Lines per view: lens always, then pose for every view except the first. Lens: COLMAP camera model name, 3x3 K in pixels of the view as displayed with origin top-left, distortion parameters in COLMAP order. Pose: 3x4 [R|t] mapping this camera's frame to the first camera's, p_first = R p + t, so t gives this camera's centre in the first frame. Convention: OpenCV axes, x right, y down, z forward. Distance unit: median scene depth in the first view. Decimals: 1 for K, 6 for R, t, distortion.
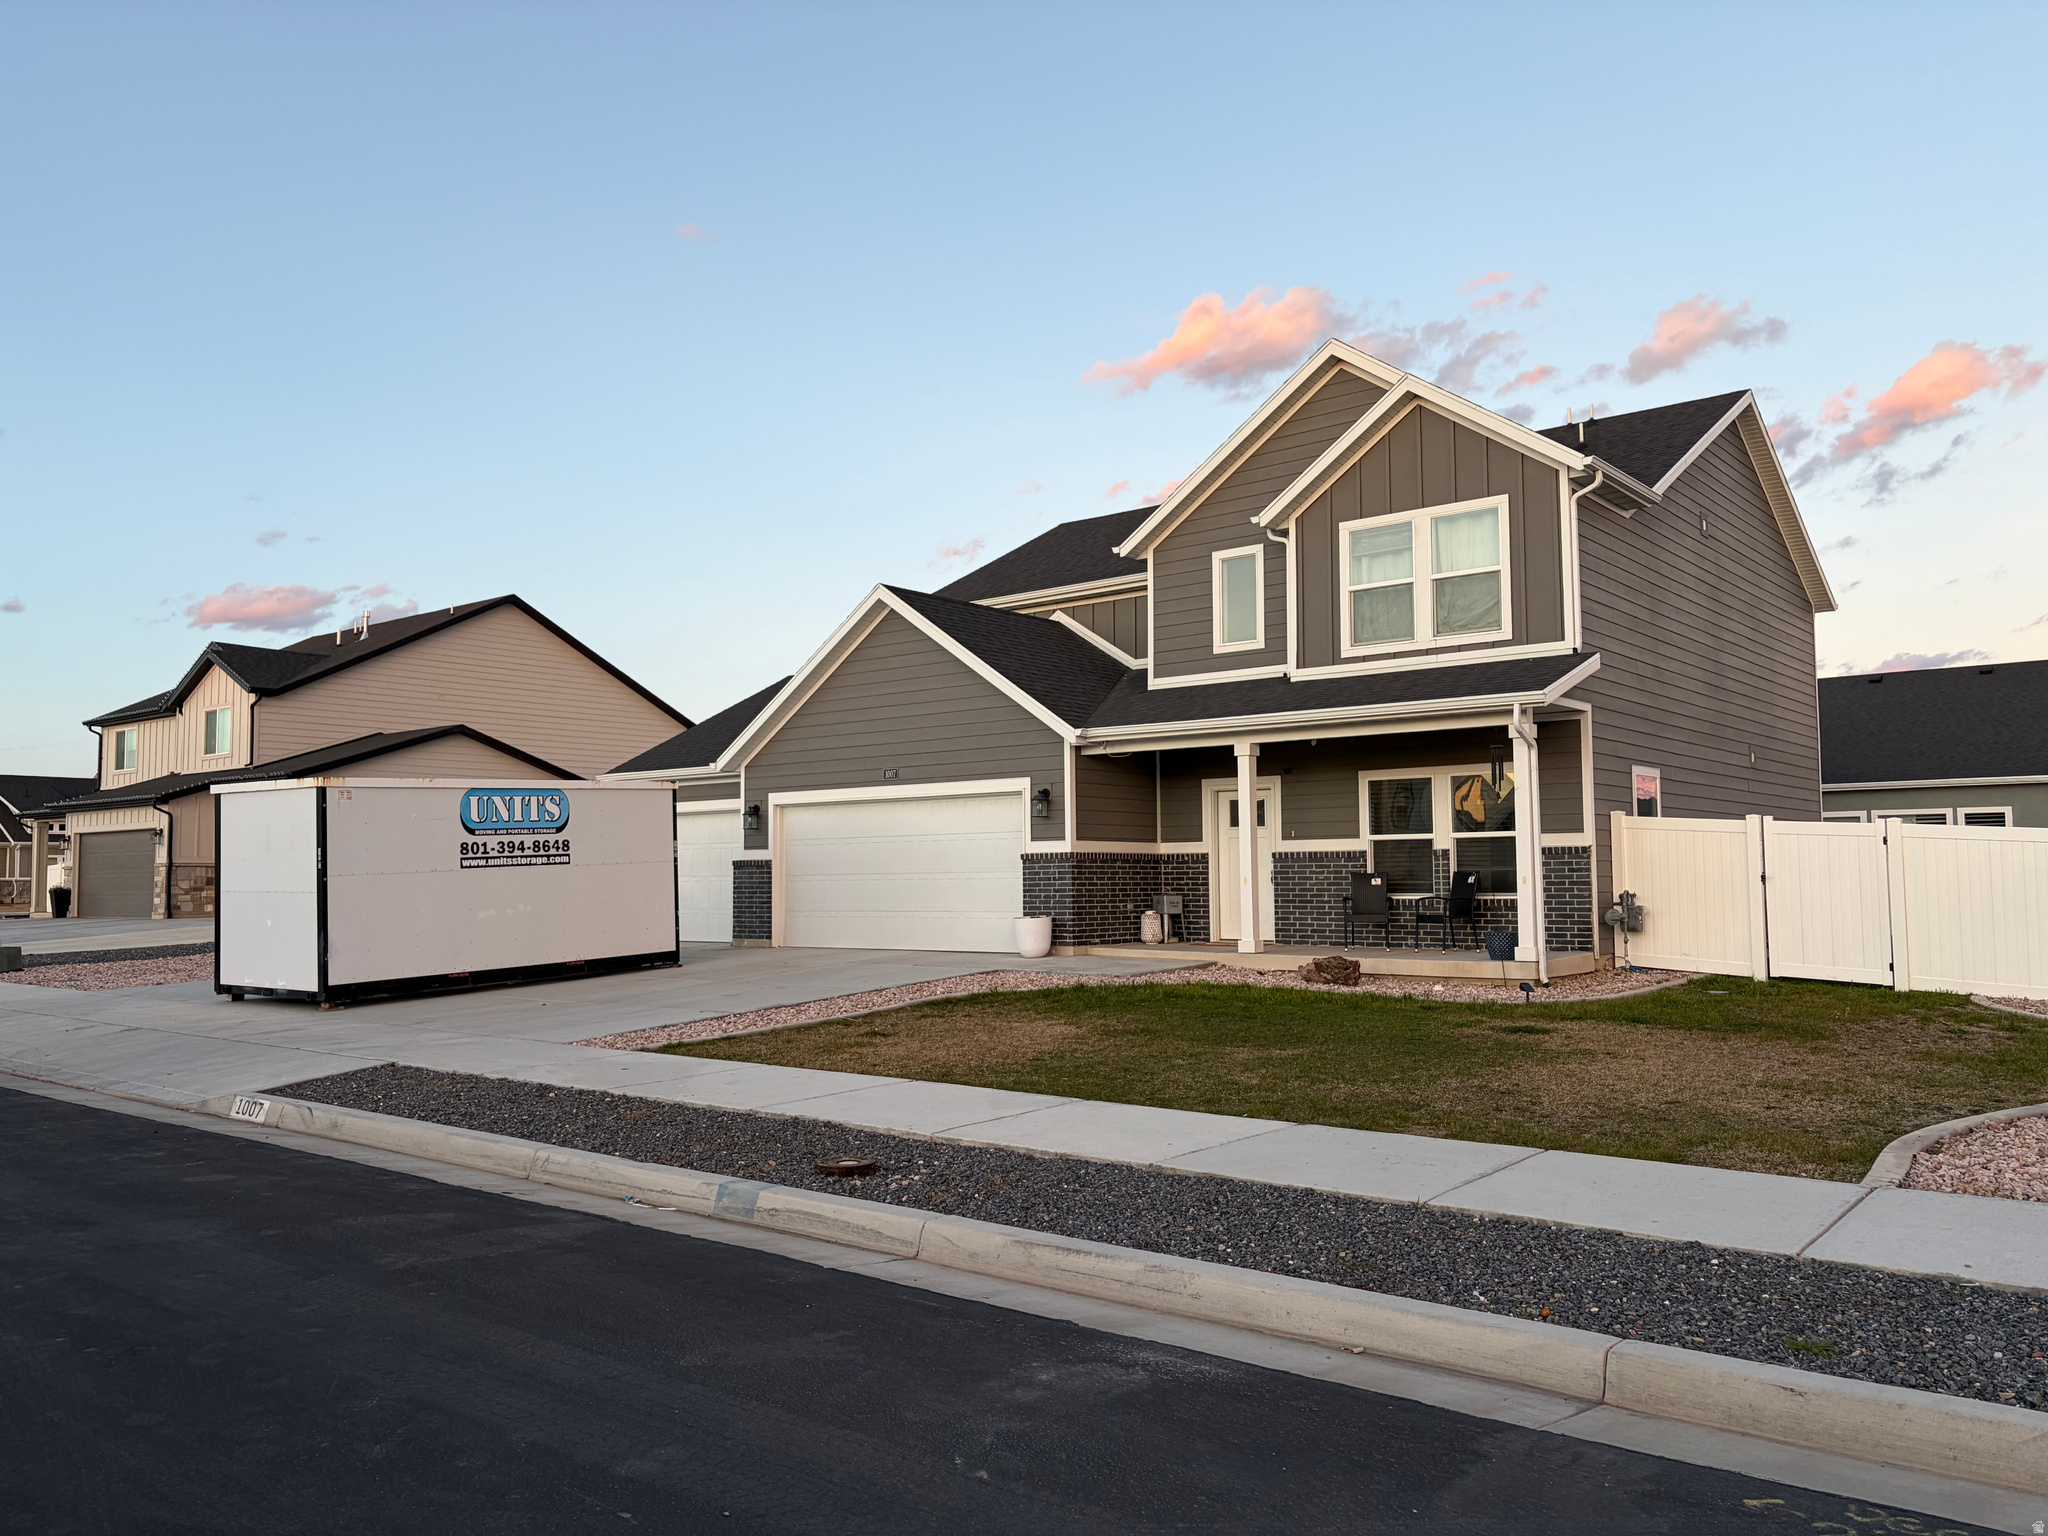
lens RADIAL K [[1517.4, 0, 1025.9], [0, 1517.4, 803.0], [0, 0, 1]] dist [0.003800, -0.000192]
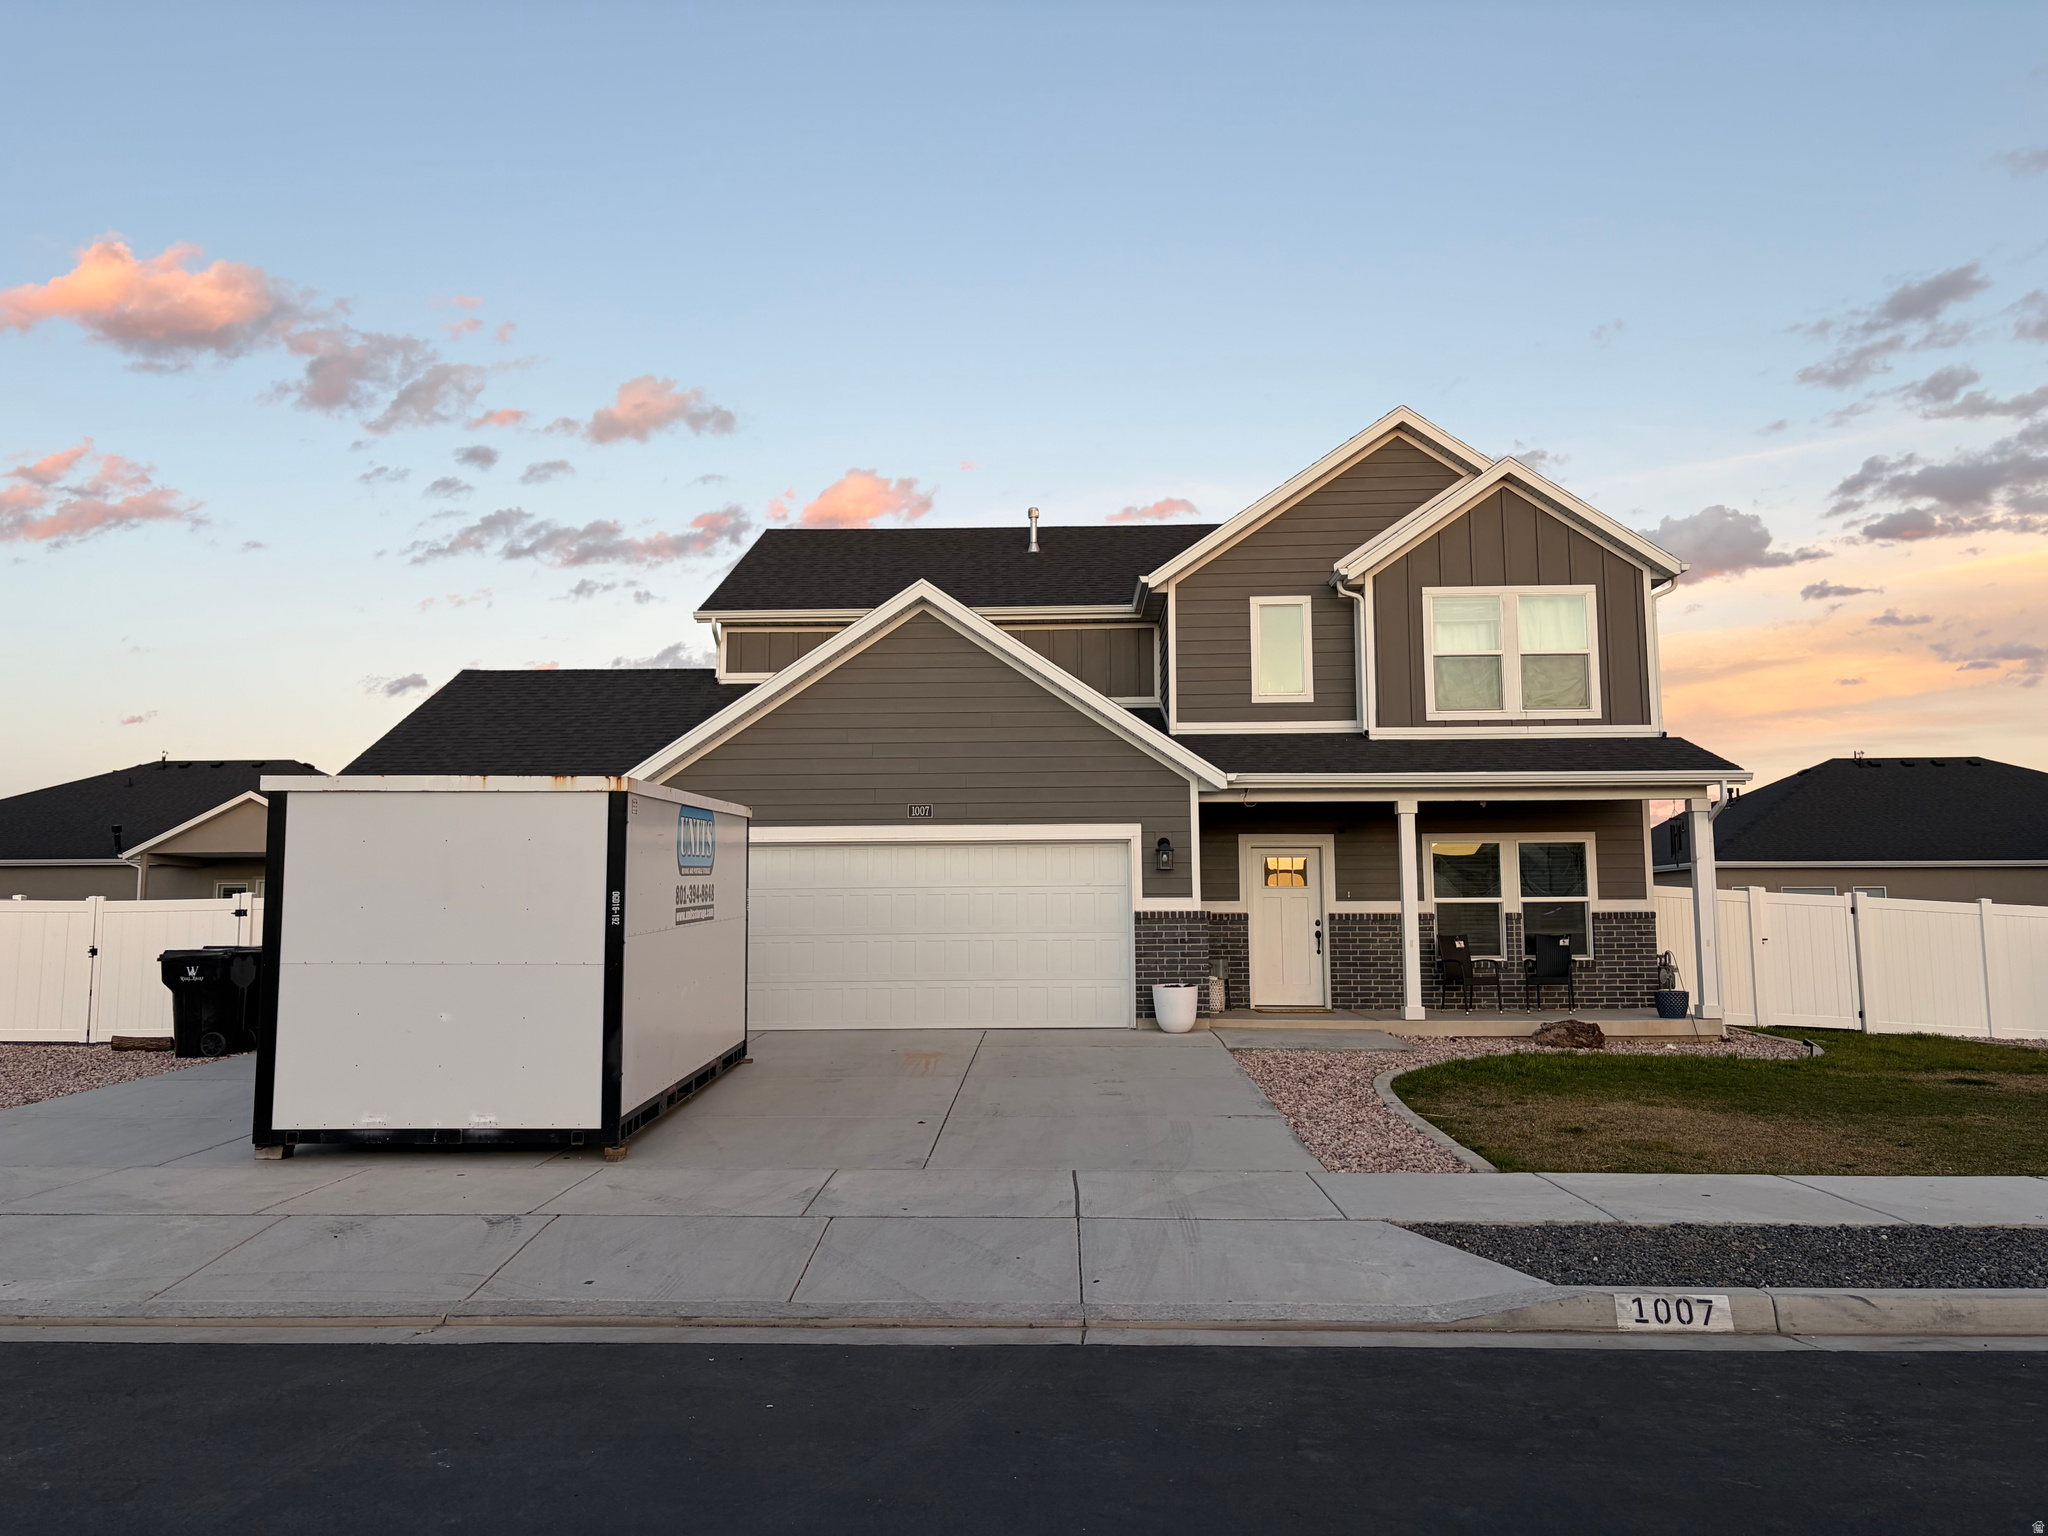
lens RADIAL K [[1532.7, 0, 1024.0], [0, 1532.7, 768.0], [0, 0, 1]] dist [-0.001402, -0.007066]
pose [[0.799675, 0.067640, 0.596611, -0.616112], [-0.031534, 0.996994, -0.070766, 0.016239], [-0.599604, 0.037776, 0.799404, 0.353476]]
